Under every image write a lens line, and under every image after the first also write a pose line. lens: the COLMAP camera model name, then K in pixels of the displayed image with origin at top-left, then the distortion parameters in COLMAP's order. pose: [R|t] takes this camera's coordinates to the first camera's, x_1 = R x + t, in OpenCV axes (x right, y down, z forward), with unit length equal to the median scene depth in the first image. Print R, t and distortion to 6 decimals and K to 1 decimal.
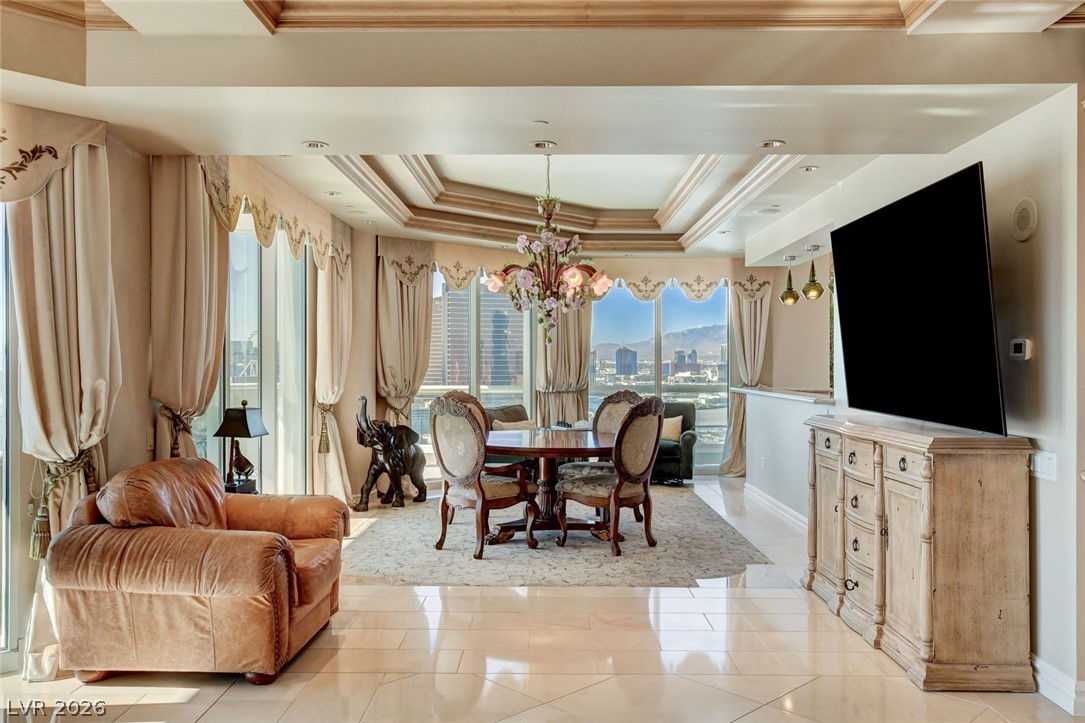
lens RADIAL K [[862.0, 0, 535.7], [0, 862.0, 363.8], [0, 0, 1]] dist [0.009509, 0.008864]
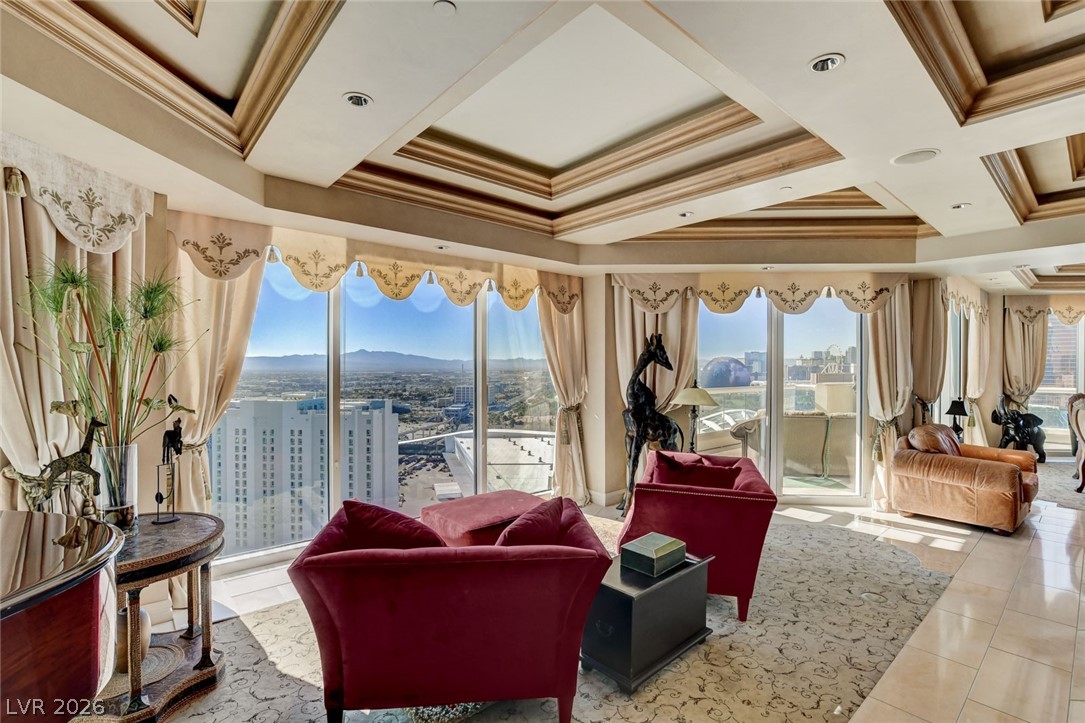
lens RADIAL K [[495.3, 0, 544.9], [0, 495.3, 368.1], [0, 0, 1]] dist [-0.026793, 0.000694]
pose [[0.665012, 0.005981, -0.746808, -0.108340], [-0.001599, 0.999977, 0.006585, -0.022544], [0.746831, -0.003185, 0.665007, -0.346316]]
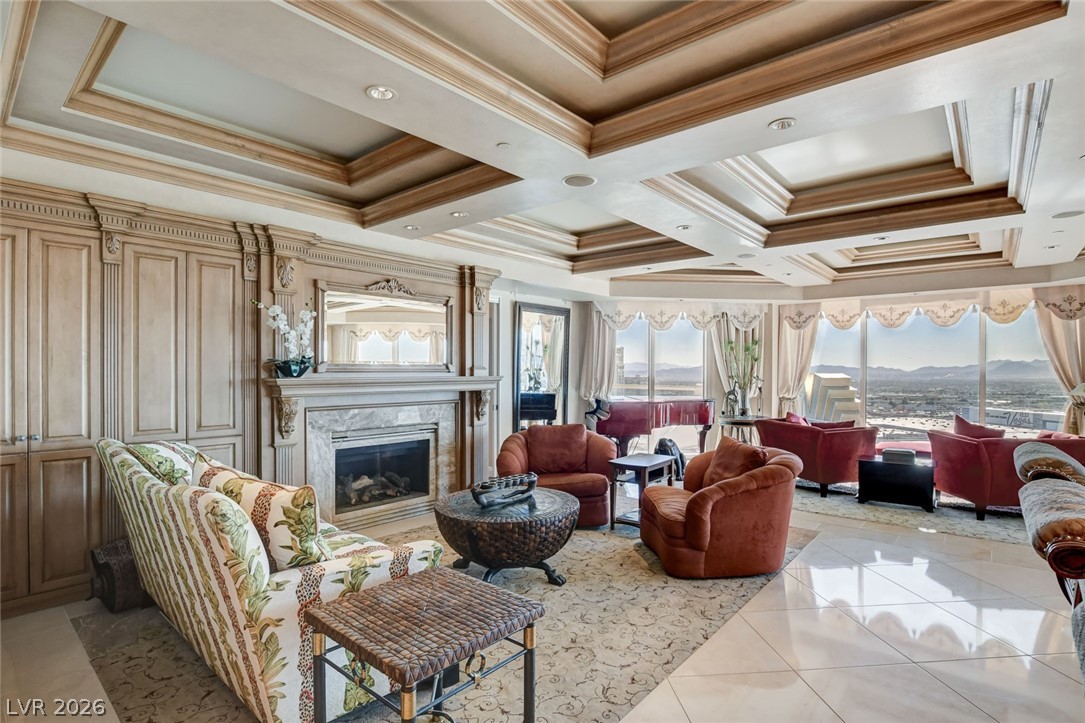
lens RADIAL K [[530.4, 0, 540.9], [0, 530.4, 369.6], [0, 0, 1]] dist [-0.027969, -0.000285]
pose [[-0.639172, -0.002939, -0.769058, 0.696973], [-0.002303, 0.999996, -0.001907, -0.009517], [0.769060, 0.000552, -0.639176, 0.084152]]
